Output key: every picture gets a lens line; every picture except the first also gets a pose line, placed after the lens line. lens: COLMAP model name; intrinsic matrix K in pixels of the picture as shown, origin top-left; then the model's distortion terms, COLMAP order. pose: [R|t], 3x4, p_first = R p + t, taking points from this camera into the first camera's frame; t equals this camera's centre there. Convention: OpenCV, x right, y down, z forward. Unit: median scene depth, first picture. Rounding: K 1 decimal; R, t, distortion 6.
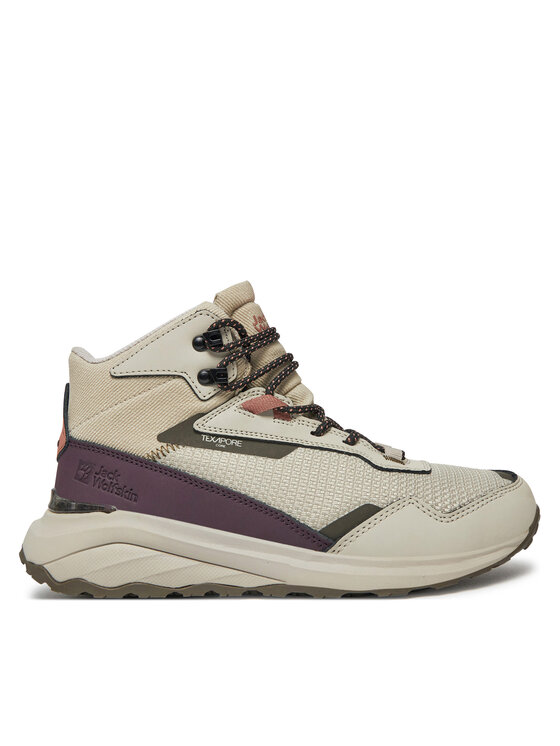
lens RADIAL K [[742.1, 0, 278.8], [0, 742.1, 378.3], [0, 0, 1]] dist [0.015437, 0.000000]
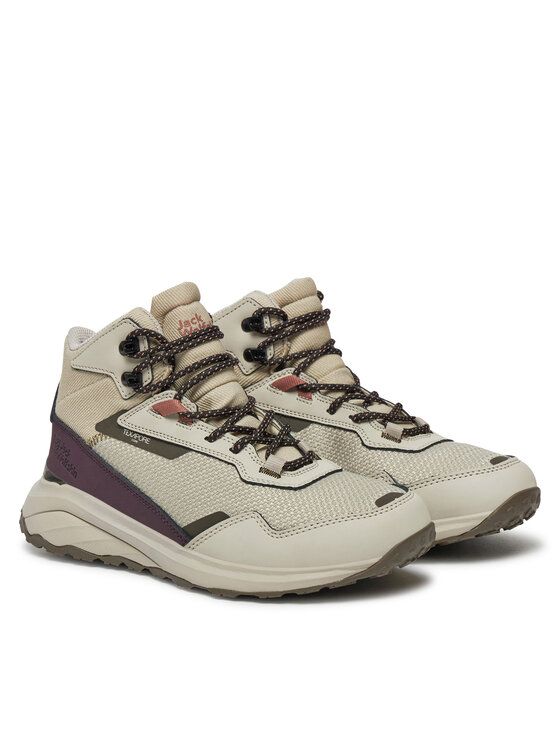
lens RADIAL K [[1984.4, 0, 280.2], [0, 1984.4, 372.2], [0, 0, 1]] dist [0.027519, 0.000000]
pose [[0.779590, 0.106849, -0.617109, 1.927900], [0.023718, 0.979596, 0.199574, -0.603261], [0.625841, -0.170223, 0.761148, -1.130343]]
